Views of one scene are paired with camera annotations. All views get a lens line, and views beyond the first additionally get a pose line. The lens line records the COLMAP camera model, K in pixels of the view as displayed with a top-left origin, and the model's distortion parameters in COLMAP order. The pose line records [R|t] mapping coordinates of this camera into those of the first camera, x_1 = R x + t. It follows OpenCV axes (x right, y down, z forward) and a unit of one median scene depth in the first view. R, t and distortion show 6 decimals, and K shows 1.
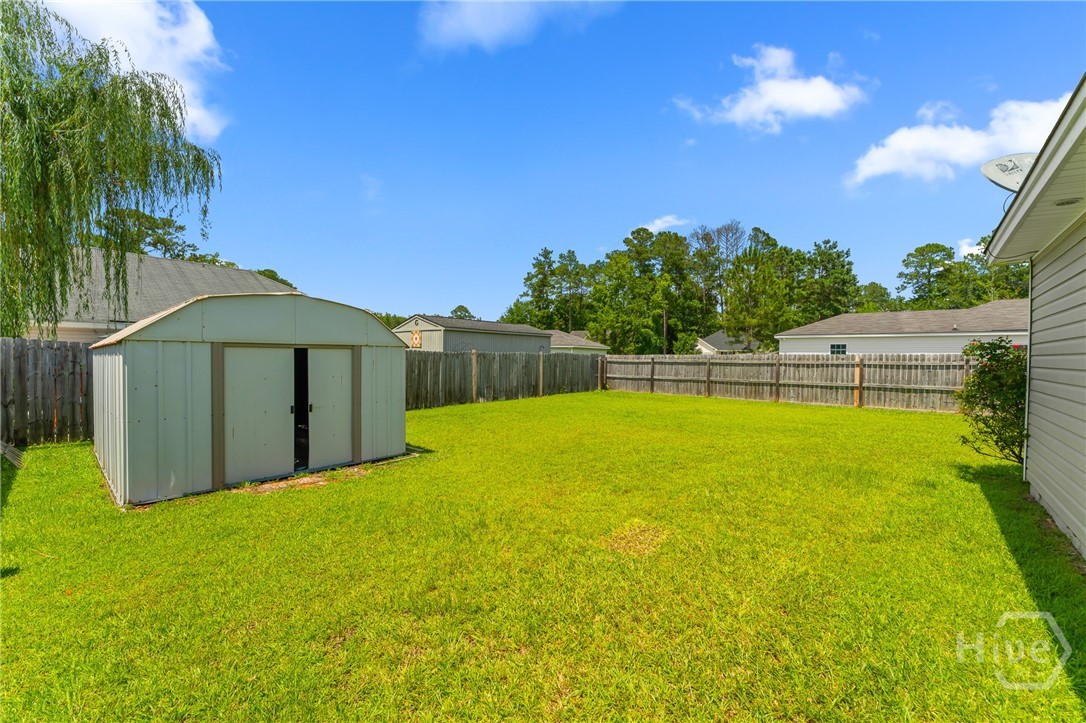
lens RADIAL K [[432.0, 0, 543.5], [0, 432.0, 362.9], [0, 0, 1]] dist [0.000105, -0.000105]
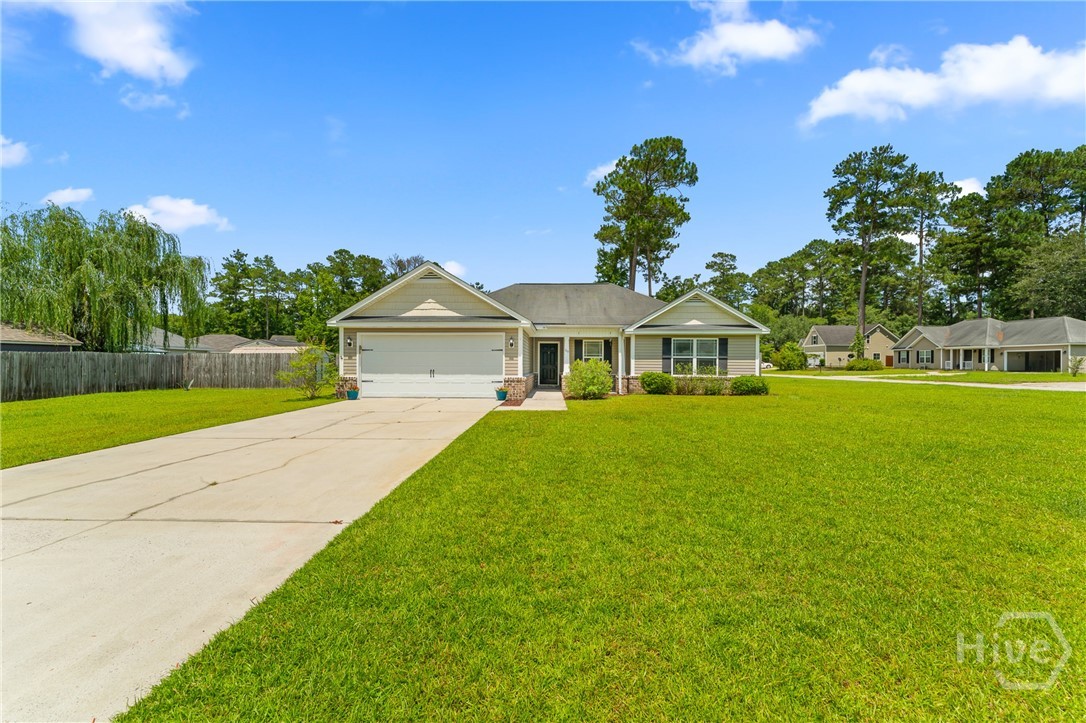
lens RADIAL K [[432.0, 0, 547.8], [0, 432.0, 357.0], [0, 0, 1]] dist [0.000105, -0.000105]
pose [[0.771735, -0.000433, 0.635945, -0.101260], [0.012152, 0.999827, -0.014067, 0.003525], [-0.635829, 0.018584, 0.771607, -0.278307]]
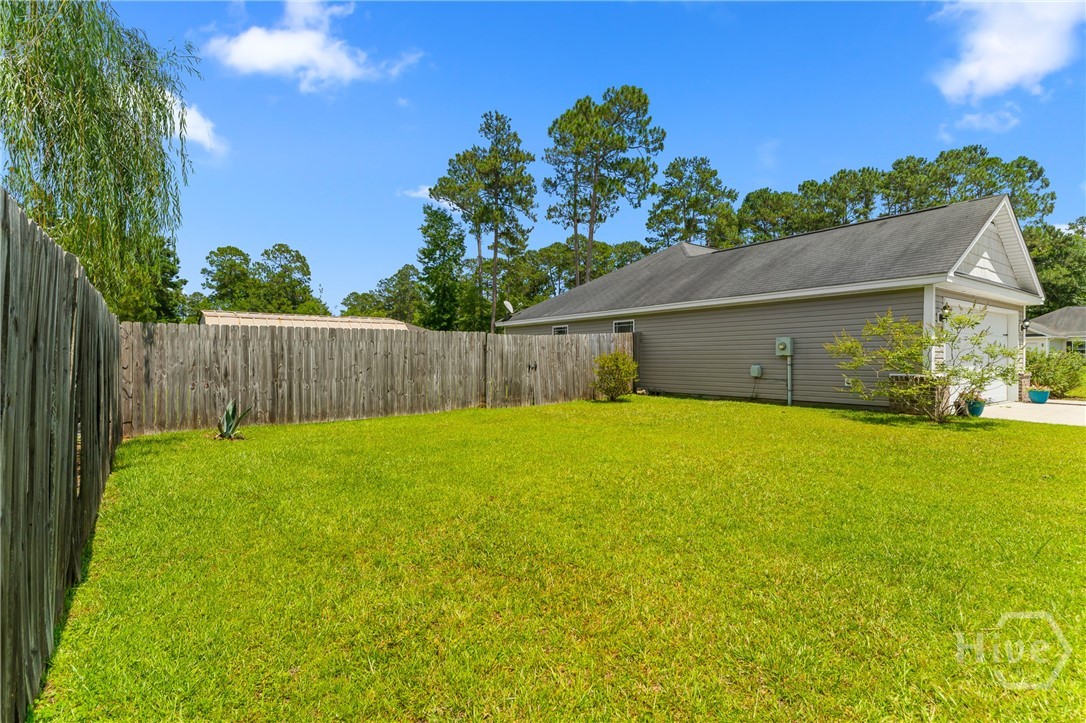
lens RADIAL K [[515.5, 0, 537.9], [0, 515.5, 357.5], [0, 0, 1]] dist [0.027490, 0.001543]
pose [[0.220775, -0.006145, 0.975305, -0.192548], [0.014014, 0.999897, 0.003127, 0.002388], [-0.975224, 0.012978, 0.220838, -0.012118]]
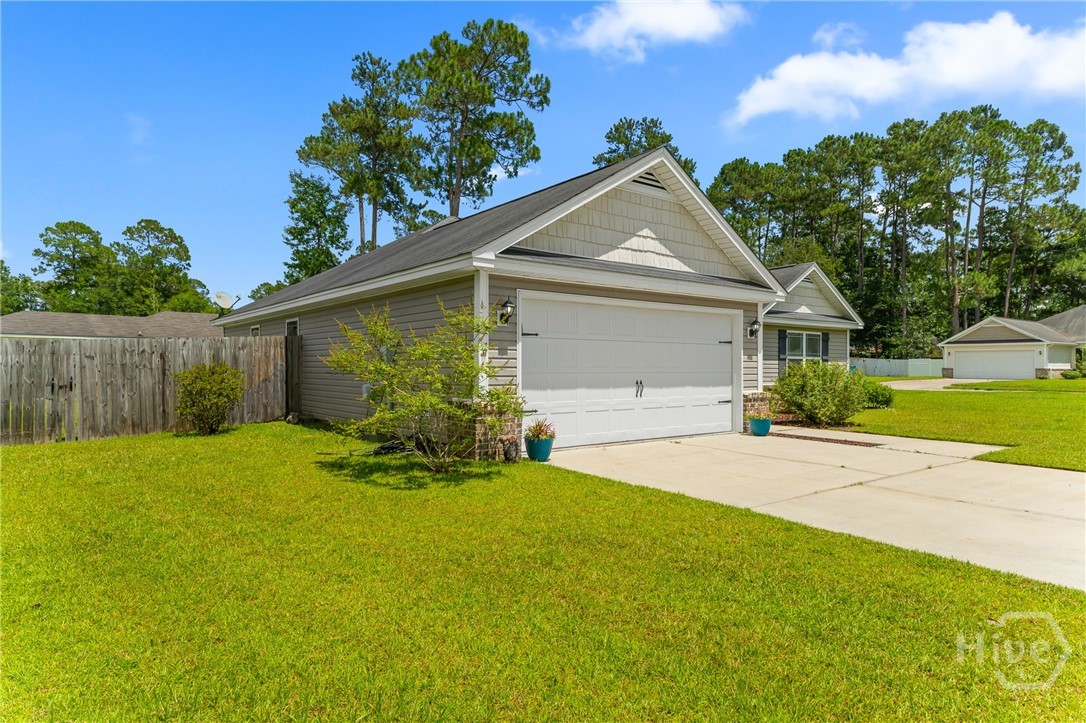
lens RADIAL K [[622.8, 0, 535.9], [0, 622.8, 359.9], [0, 0, 1]] dist [0.065223, -0.002912]
pose [[0.195806, 0.001007, 0.980642, -0.146949], [0.010586, 0.999939, -0.003140, 0.001825], [-0.980586, 0.010996, 0.195783, -0.108337]]
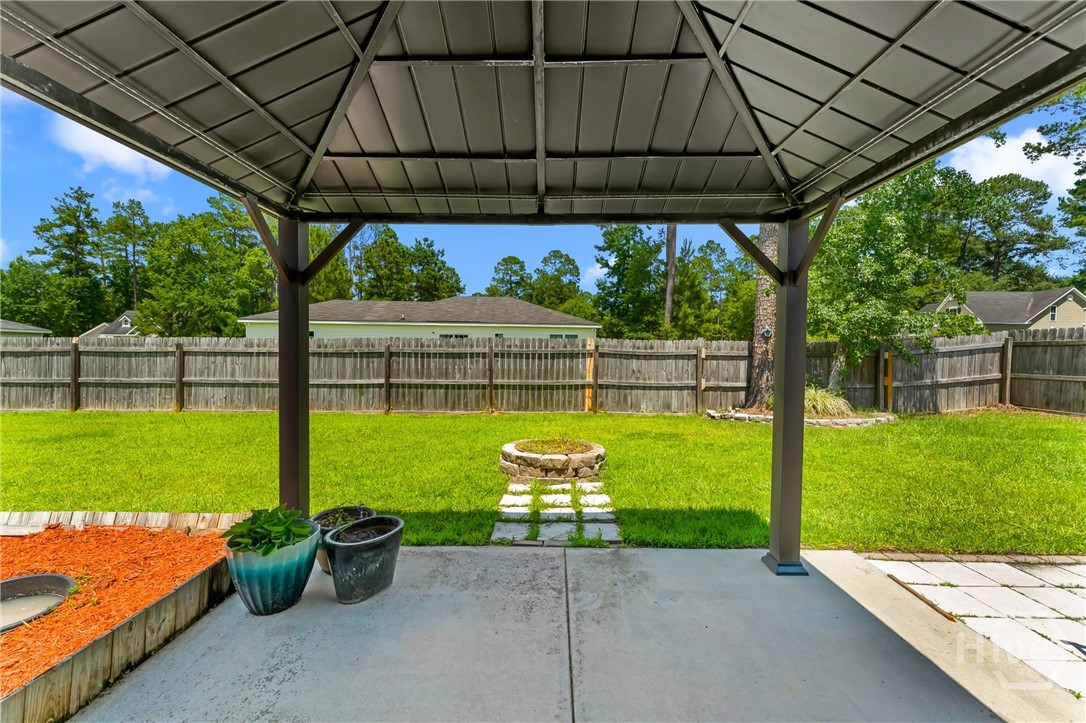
lens RADIAL K [[432.0, 0, 543.6], [0, 432.0, 364.1], [0, 0, 1]] dist [0.000105, -0.000105]
pose [[0.758701, -0.022796, 0.651040, 0.156842], [0.007194, 0.999620, 0.026619, 0.002012], [-0.651399, -0.015512, 0.758576, -0.008687]]
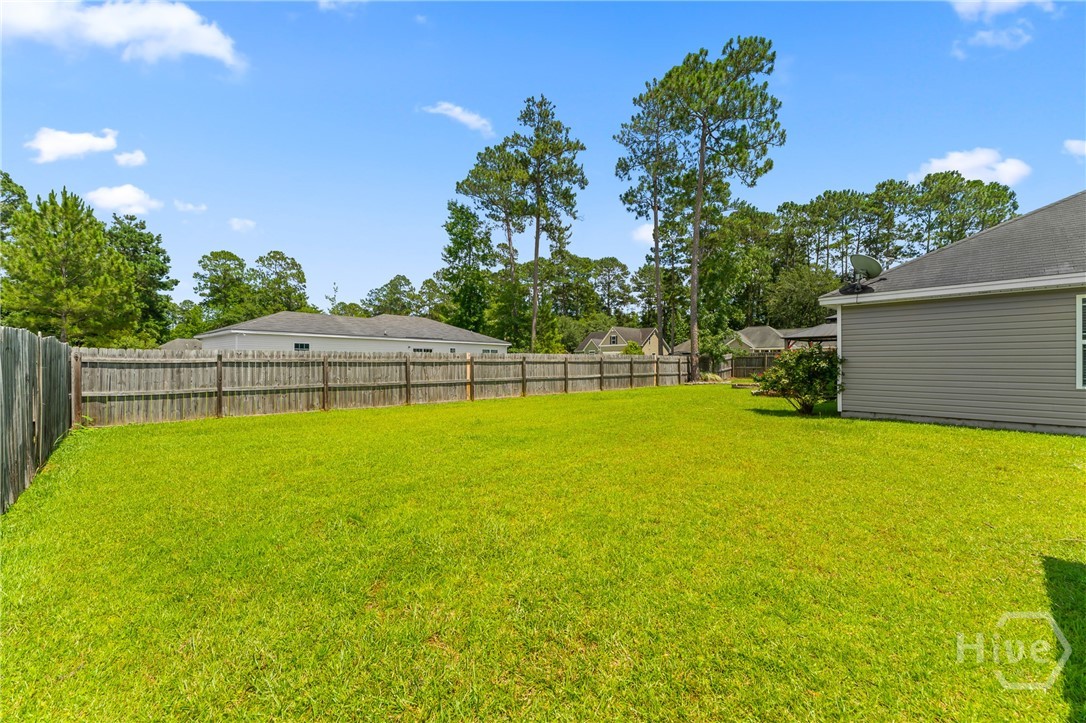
lens RADIAL K [[432.0, 0, 541.4], [0, 432.0, 360.9], [0, 0, 1]] dist [0.000105, -0.000105]
pose [[0.112520, -0.003895, 0.993642, -0.064481], [0.014962, 0.999886, 0.002226, 0.000241], [-0.993537, 0.014617, 0.112565, 0.127282]]
